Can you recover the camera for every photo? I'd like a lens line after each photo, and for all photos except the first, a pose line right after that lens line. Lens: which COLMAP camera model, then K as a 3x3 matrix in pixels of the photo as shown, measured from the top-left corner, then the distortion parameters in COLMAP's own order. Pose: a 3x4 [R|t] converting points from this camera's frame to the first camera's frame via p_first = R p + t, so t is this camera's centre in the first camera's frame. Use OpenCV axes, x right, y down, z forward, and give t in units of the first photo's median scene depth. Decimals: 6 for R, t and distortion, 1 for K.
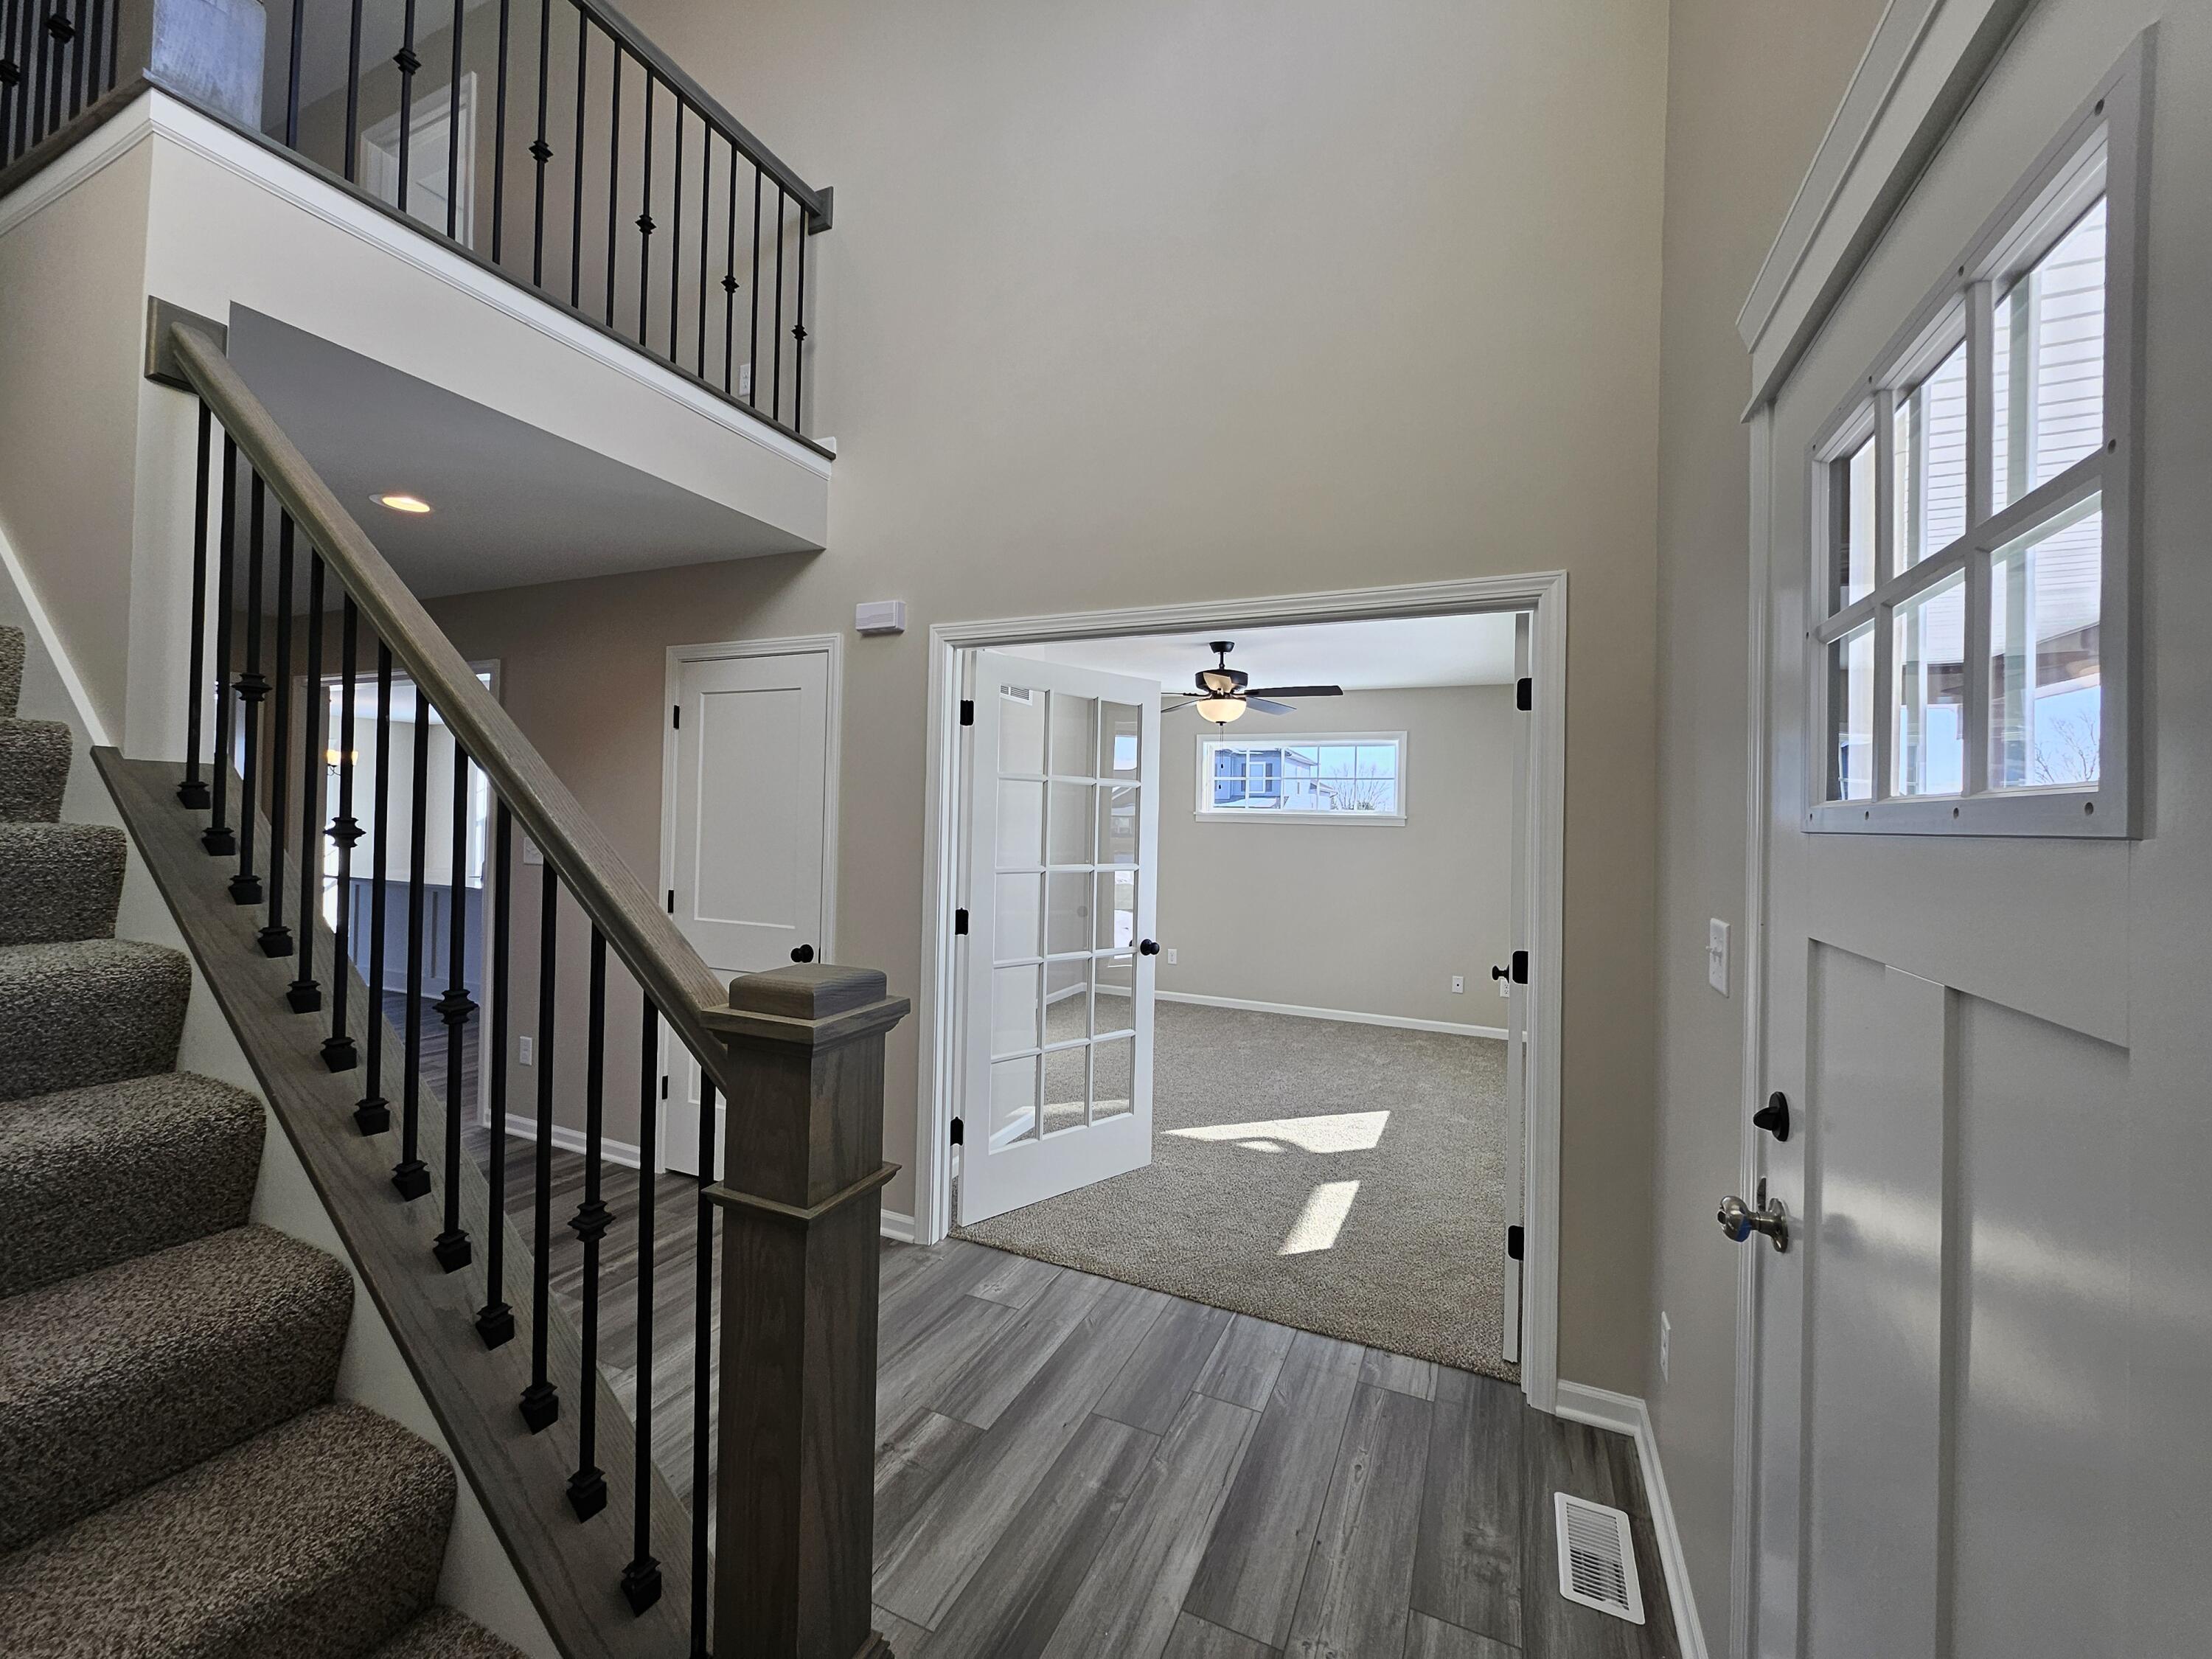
lens RADIAL K [[868.1, 0, 1121.4], [0, 868.1, 817.9], [0, 0, 1]] dist [0.003320, -0.003630]
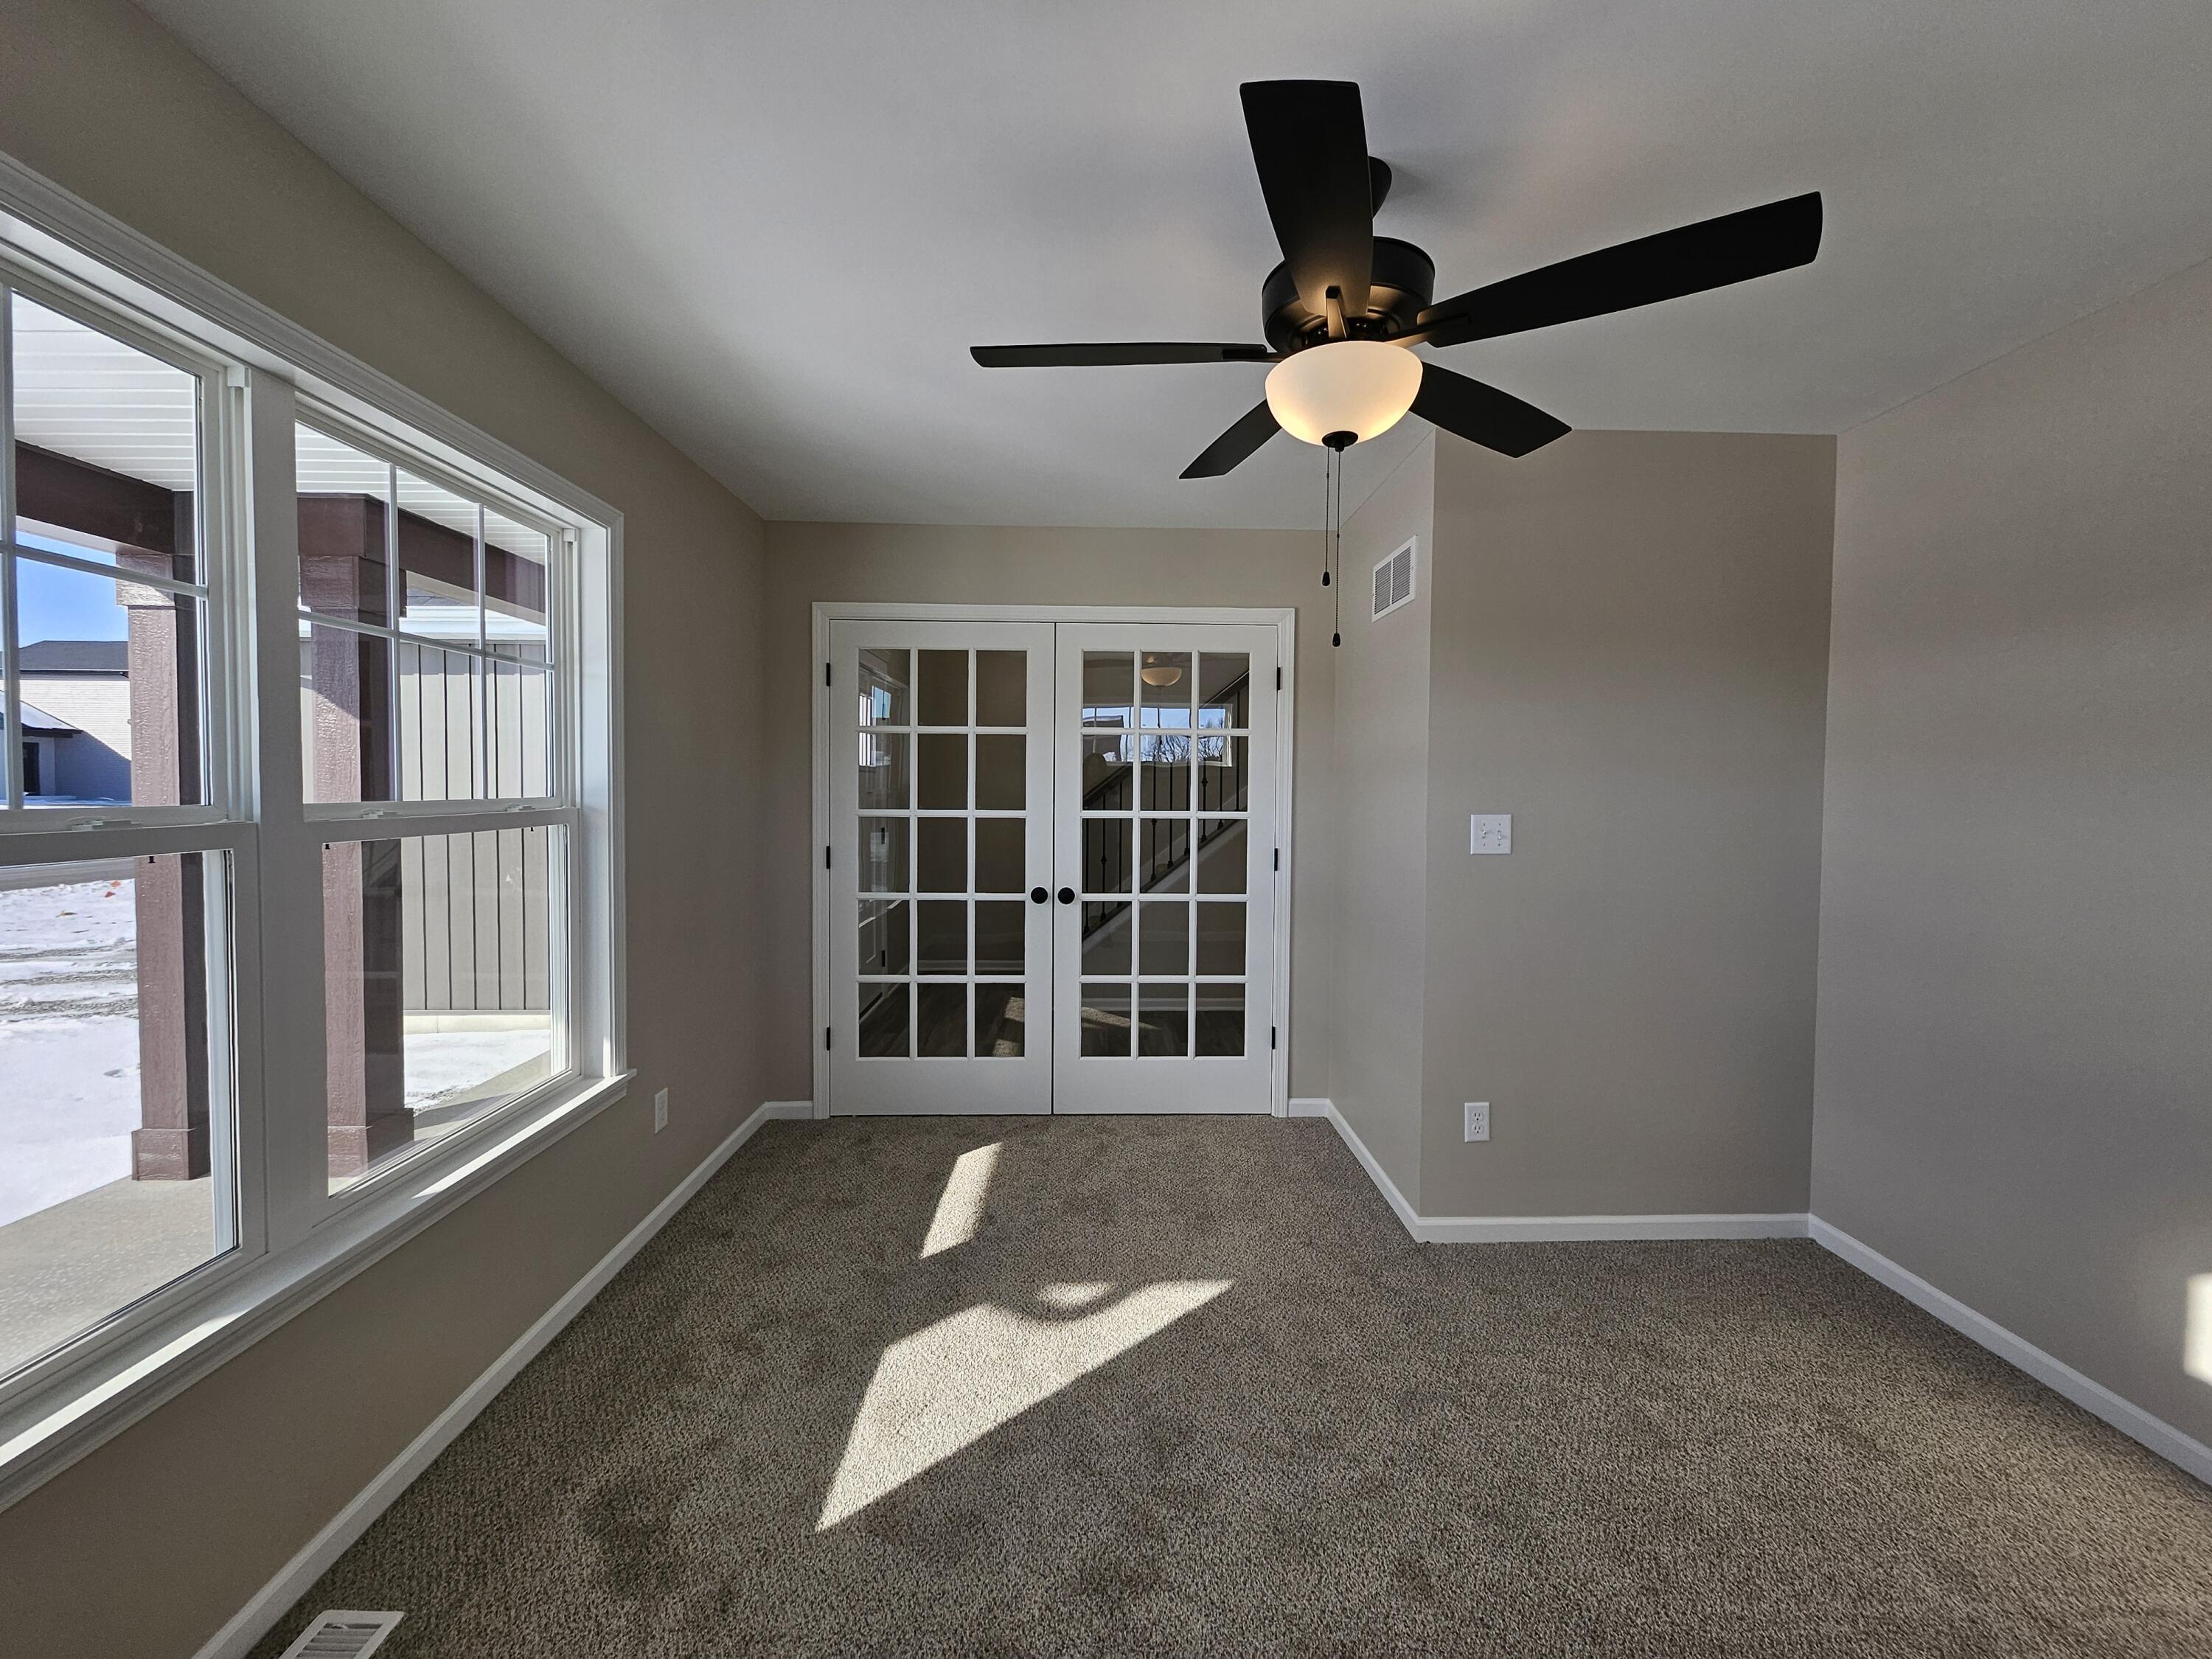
lens RADIAL K [[868.1, 0, 1121.4], [0, 868.1, 817.9], [0, 0, 1]] dist [0.003320, -0.003630]
pose [[-0.907700, -0.014303, -0.419377, 0.403747], [-0.024145, 0.999543, 0.018169, 0.041549], [0.418926, 0.026618, -0.907630, 1.607968]]
